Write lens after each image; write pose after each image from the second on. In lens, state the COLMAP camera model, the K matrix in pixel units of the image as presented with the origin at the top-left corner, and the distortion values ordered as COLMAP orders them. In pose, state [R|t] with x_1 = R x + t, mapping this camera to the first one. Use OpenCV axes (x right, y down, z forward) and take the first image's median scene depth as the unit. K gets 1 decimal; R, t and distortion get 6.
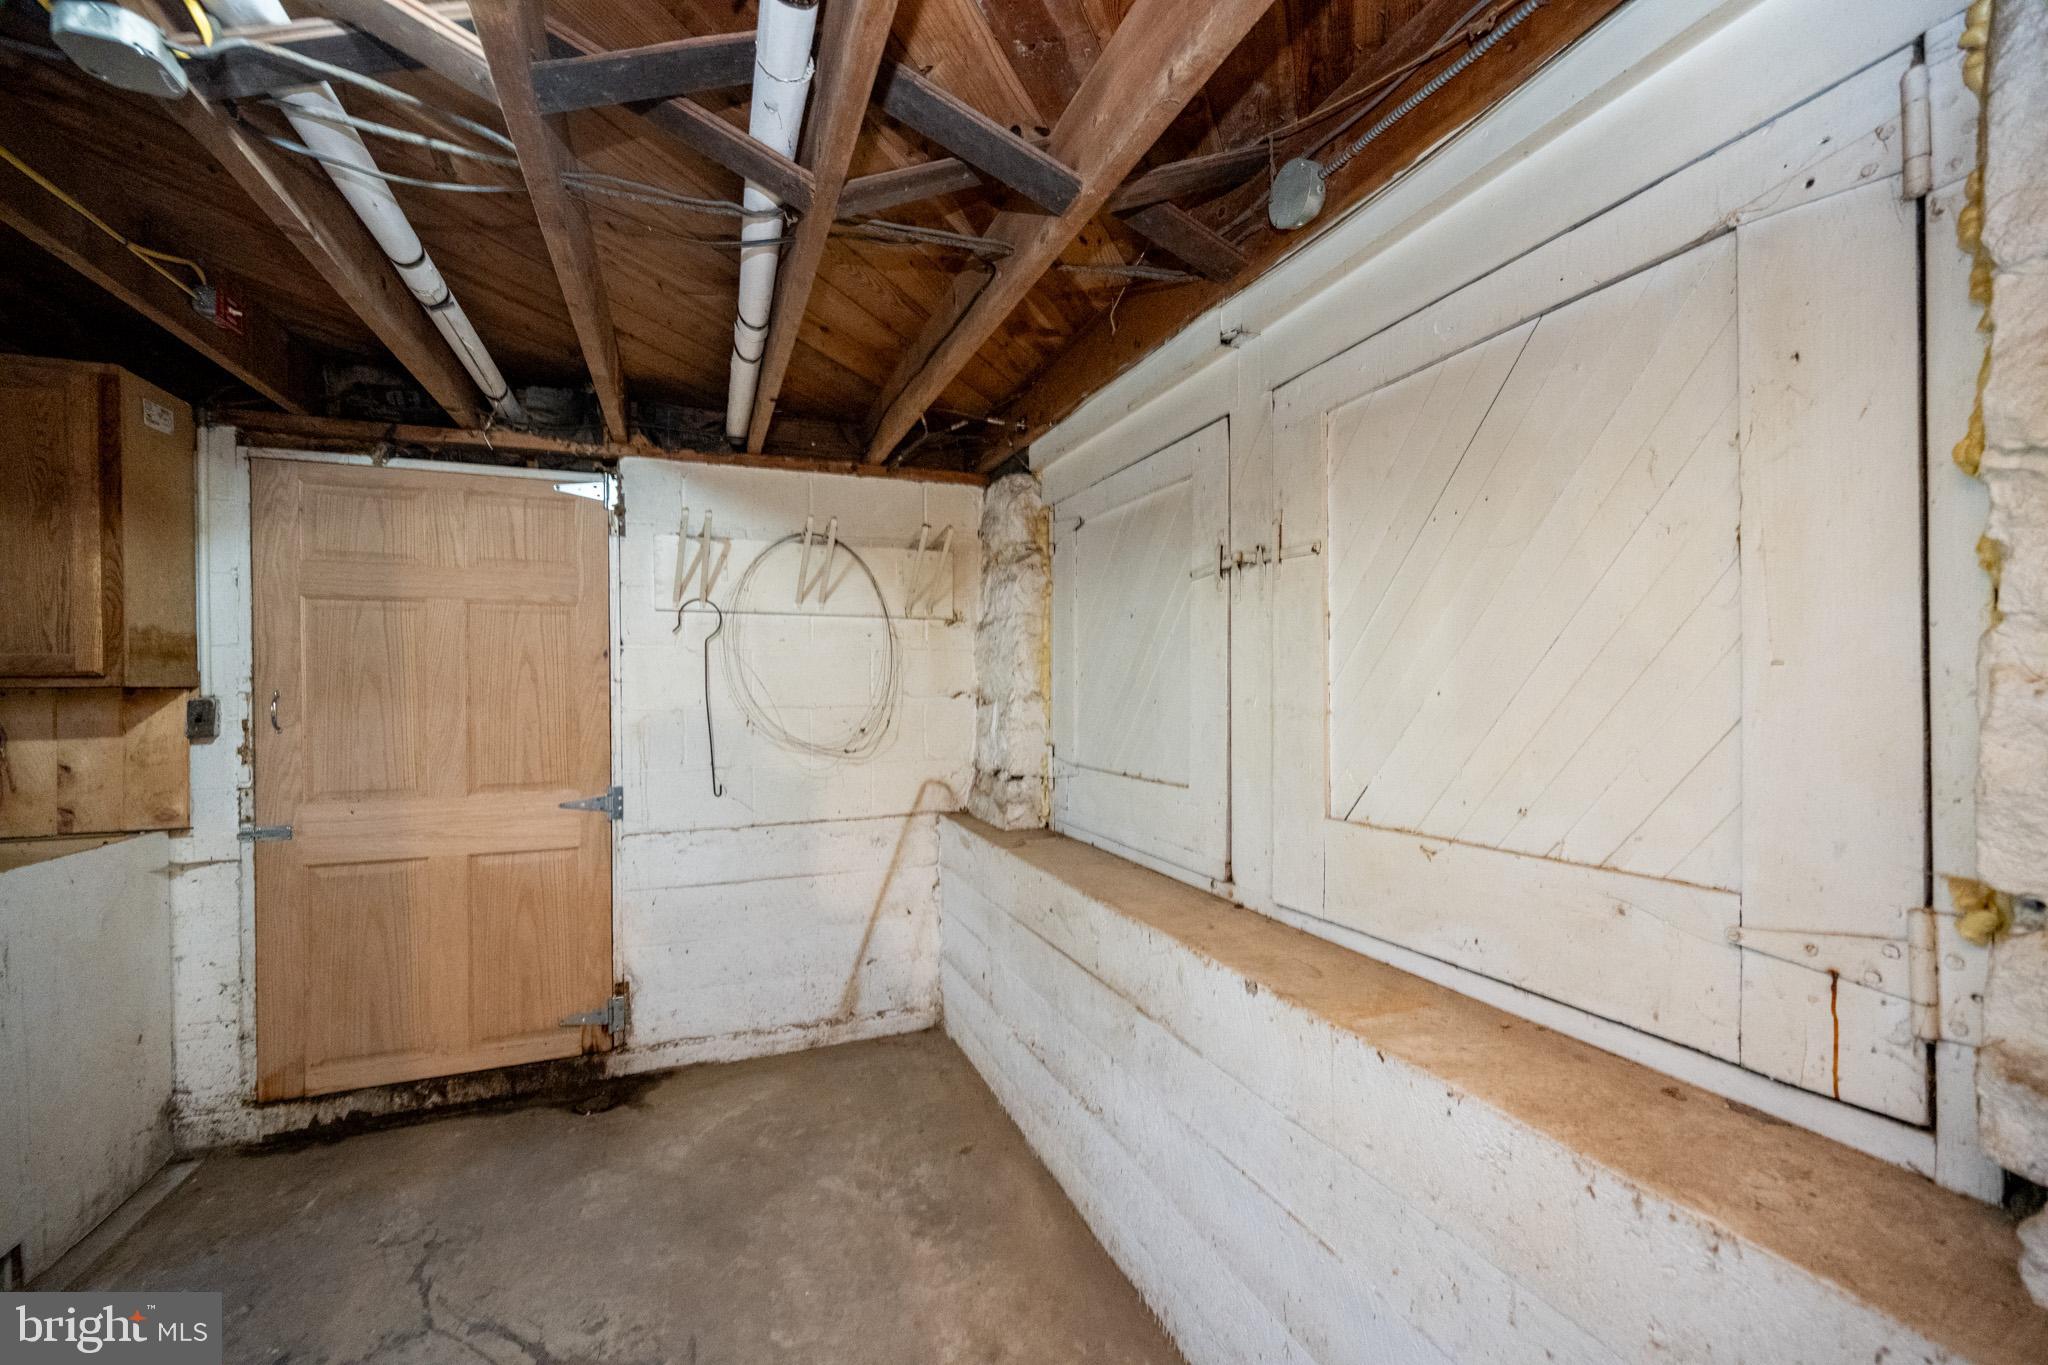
lens RADIAL K [[827.9, 0, 1014.0], [0, 827.9, 679.0], [0, 0, 1]] dist [-0.000813, -0.000198]
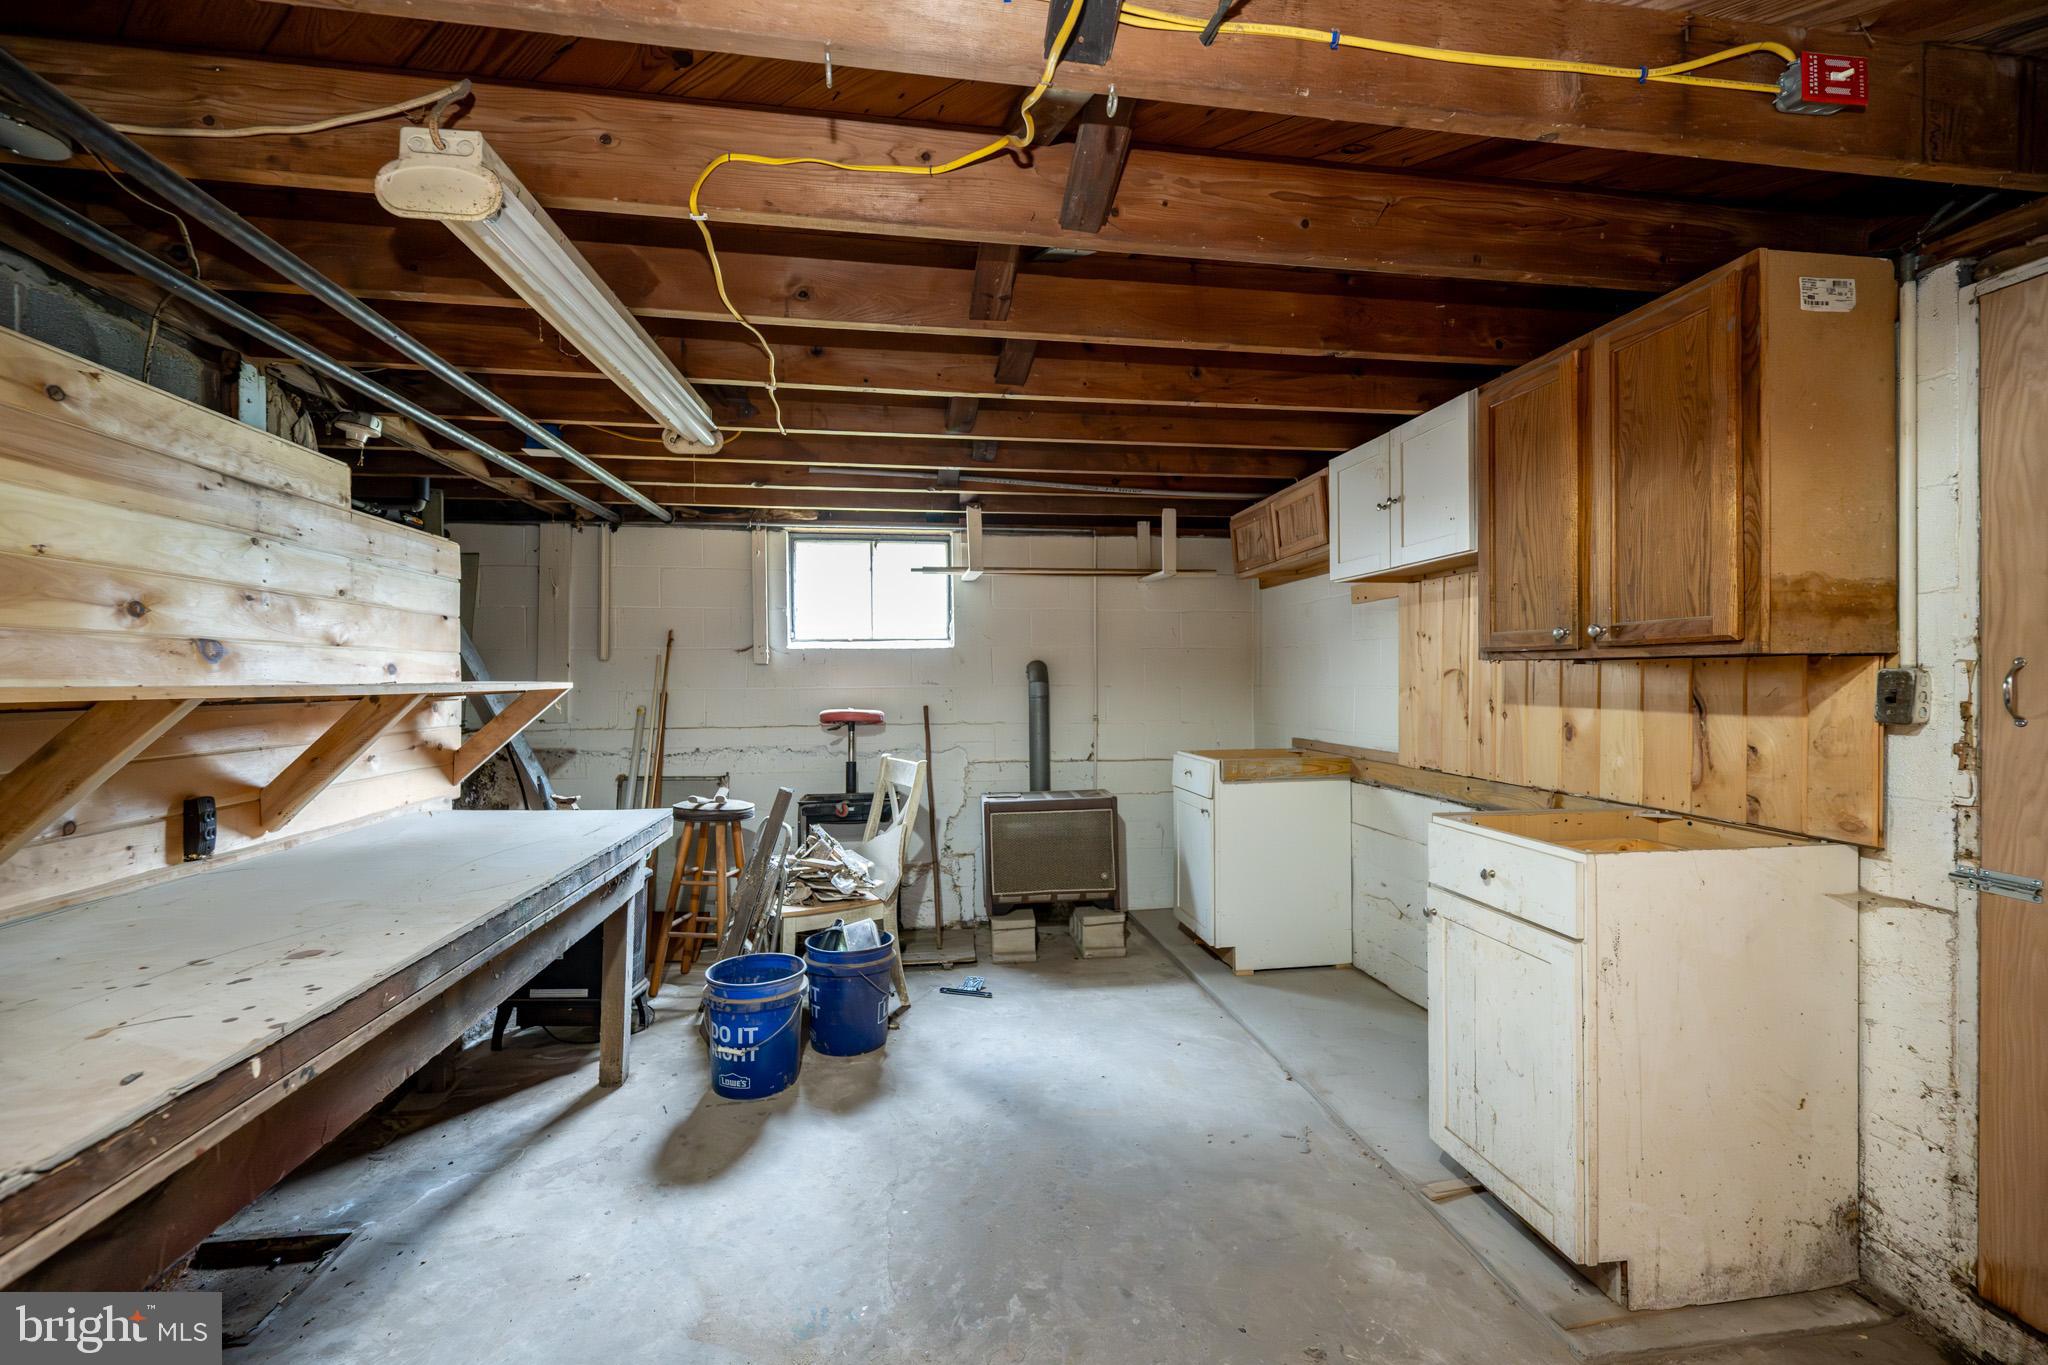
lens RADIAL K [[827.9, 0, 1011.1], [0, 827.9, 682.4], [0, 0, 1]] dist [-0.000813, -0.000198]
pose [[-0.210611, 0.017363, -0.977416, -0.132457], [0.014084, 0.999792, 0.014725, 0.013591], [0.977468, -0.010665, -0.210812, 0.409437]]
